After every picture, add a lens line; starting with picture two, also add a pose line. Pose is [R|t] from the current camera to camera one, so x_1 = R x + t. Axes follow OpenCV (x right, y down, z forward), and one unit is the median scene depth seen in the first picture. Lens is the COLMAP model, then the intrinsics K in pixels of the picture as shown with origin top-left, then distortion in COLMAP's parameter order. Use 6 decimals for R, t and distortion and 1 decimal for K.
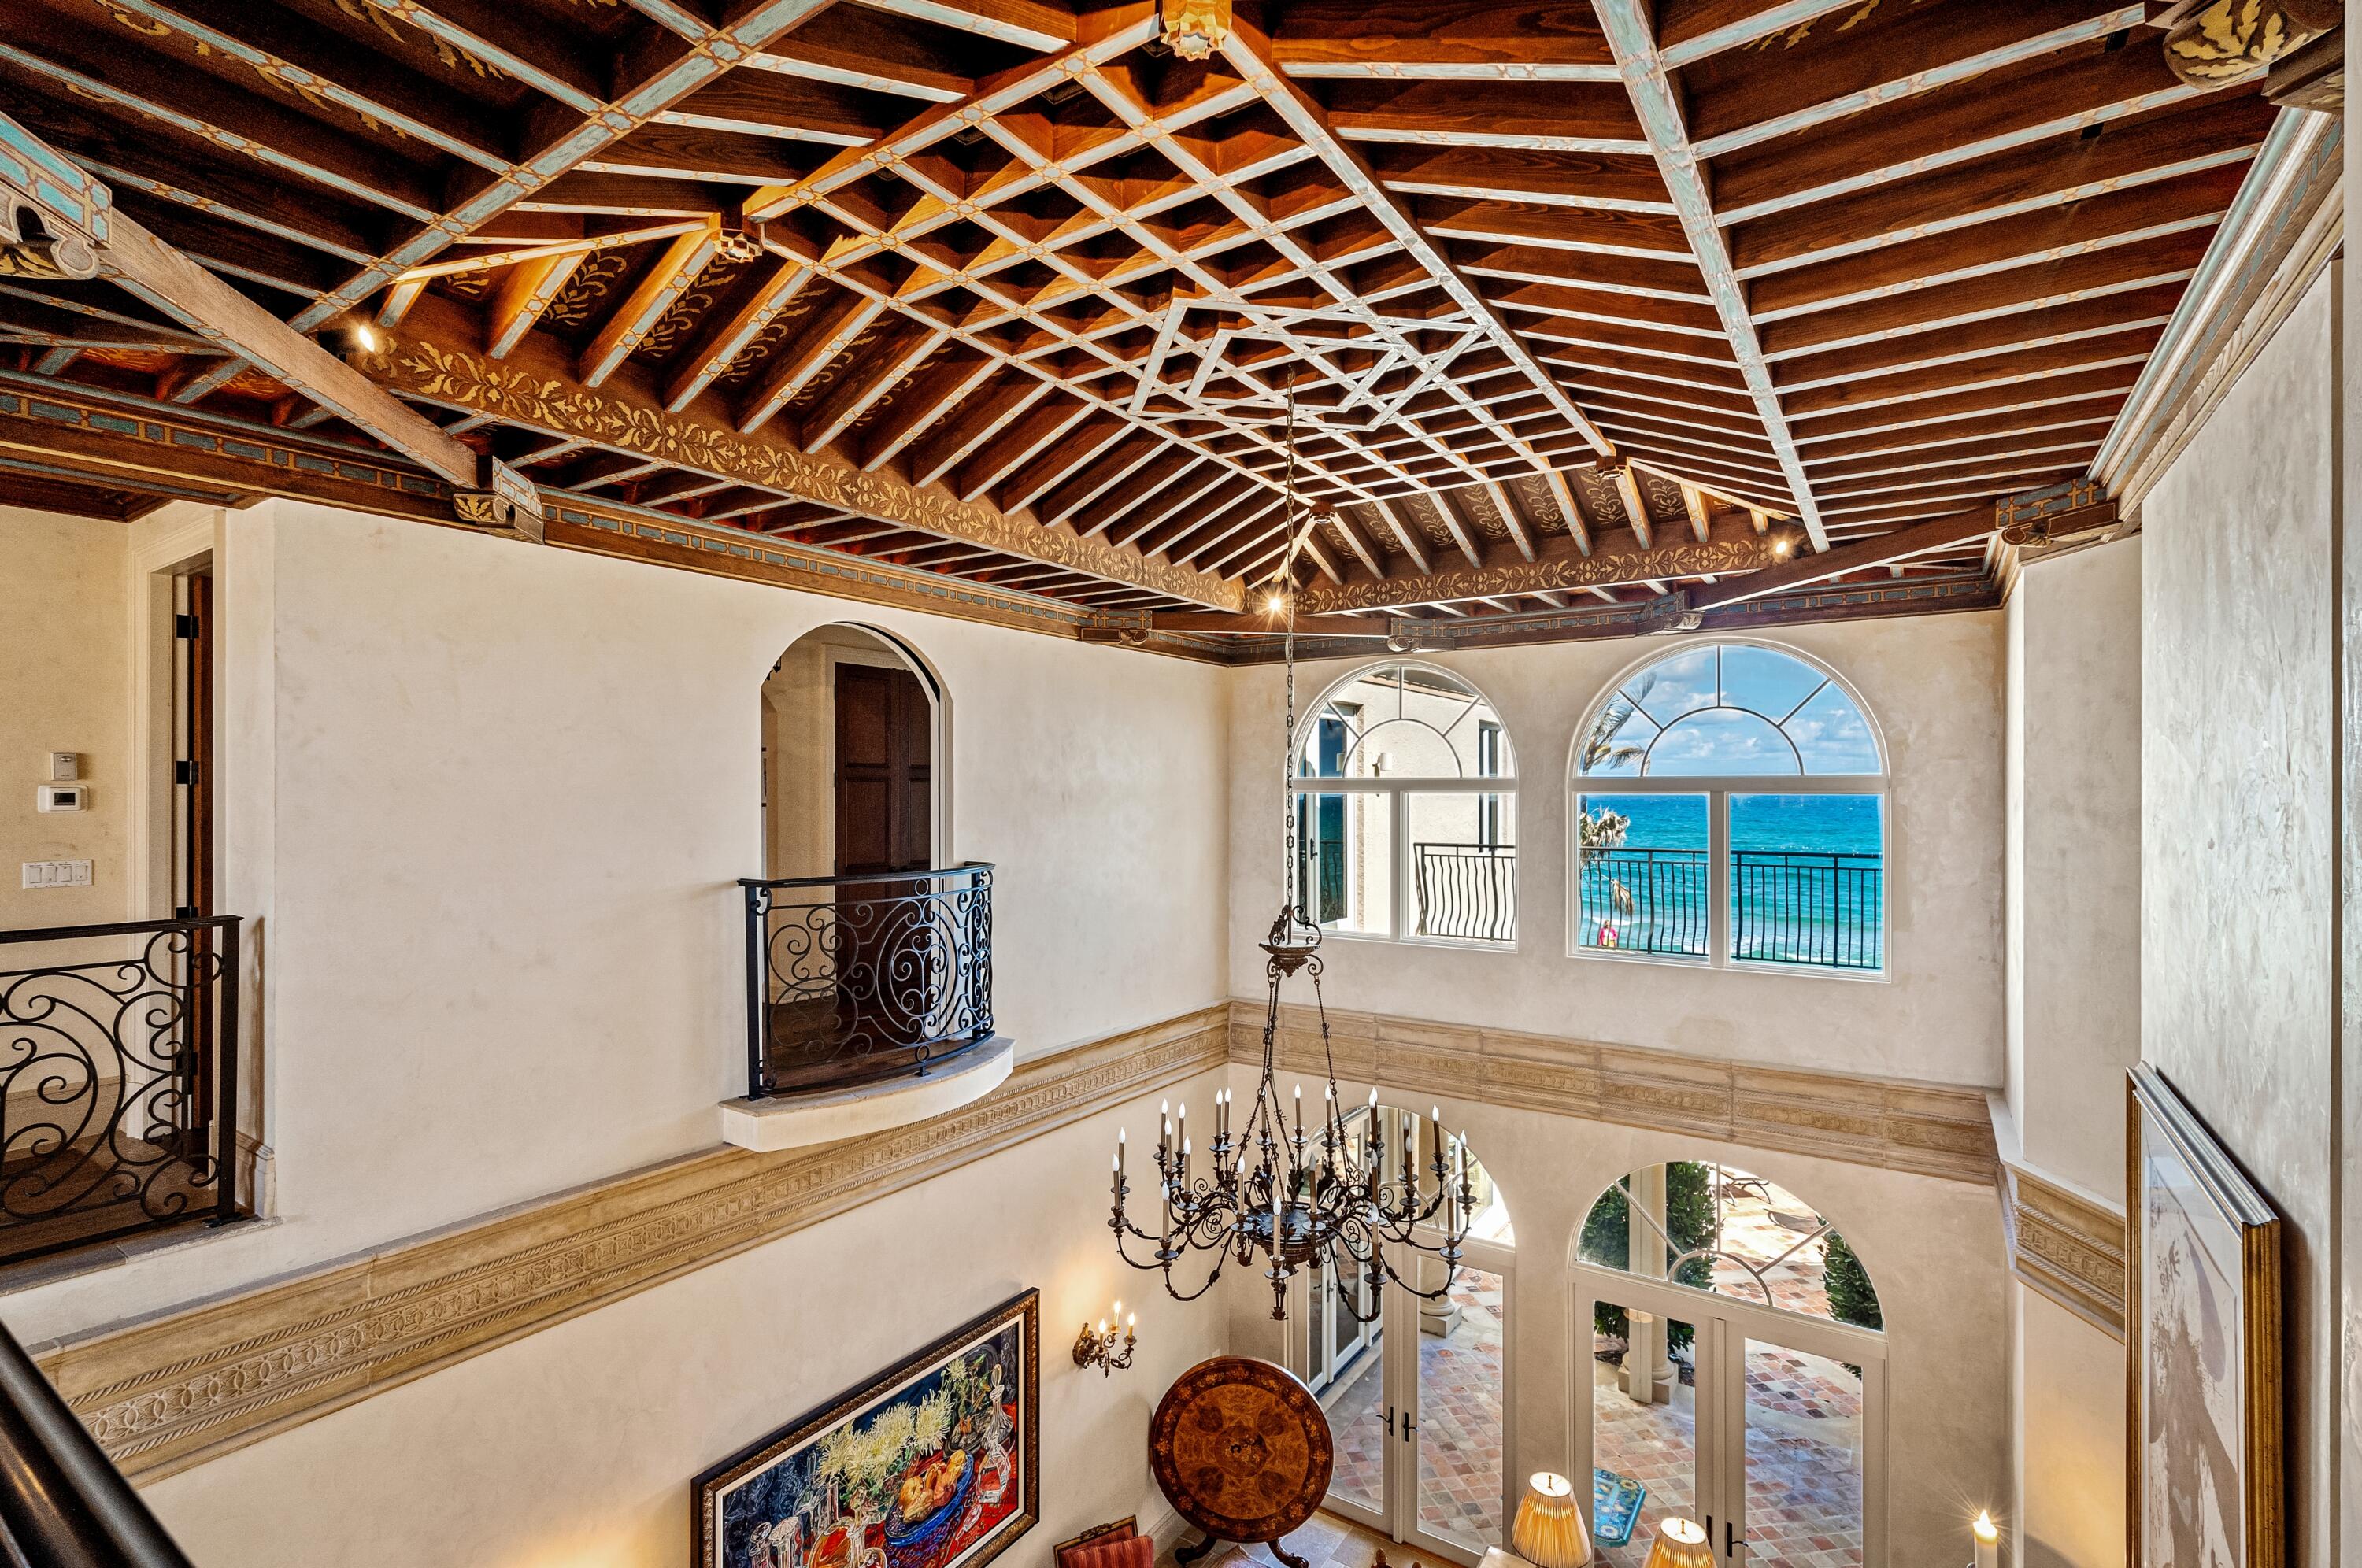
lens RADIAL K [[1093.8, 0, 1176.0], [0, 1093.8, 785.1], [0, 0, 1]] dist [0.002832, 0.000195]
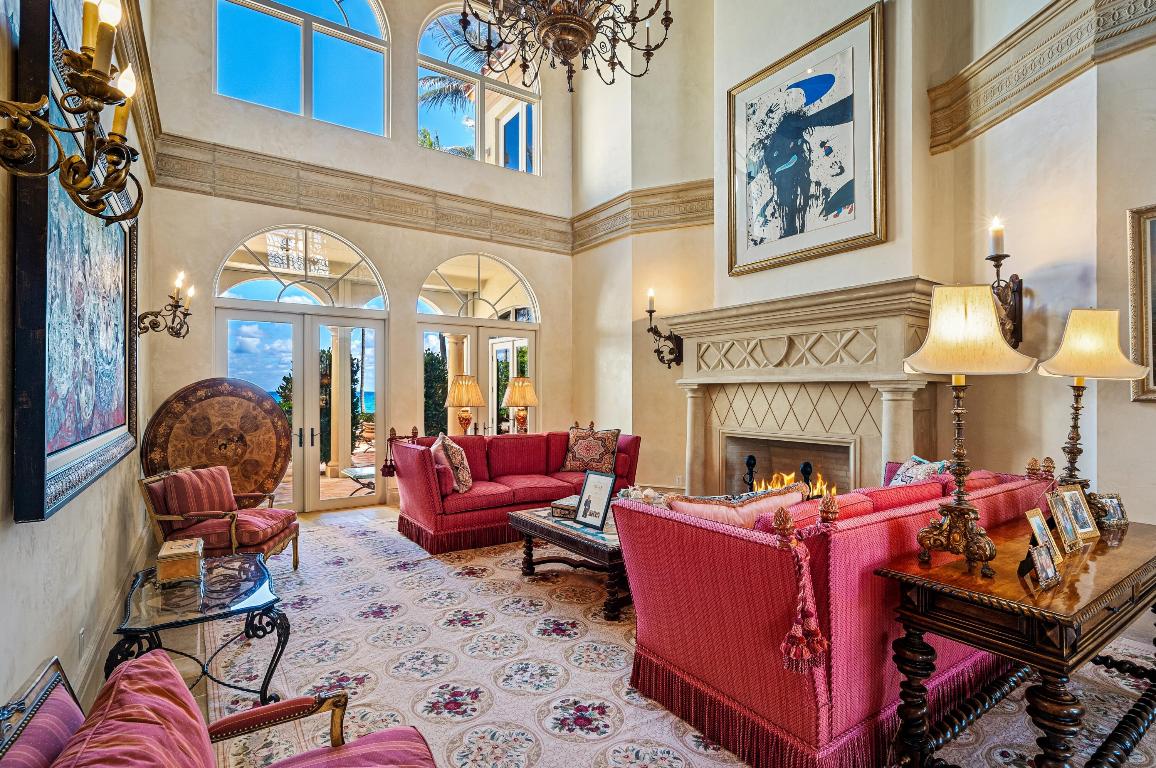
lens RADIAL K [[535.4, 0, 572.5], [0, 535.4, 386.7], [0, 0, 1]] dist [0.002832, 0.000195]
pose [[0.373573, -0.005899, 0.927582, -0.372477], [-0.000393, 0.999979, 0.006518, 0.532506], [-0.927601, -0.002799, 0.373562, 0.389253]]
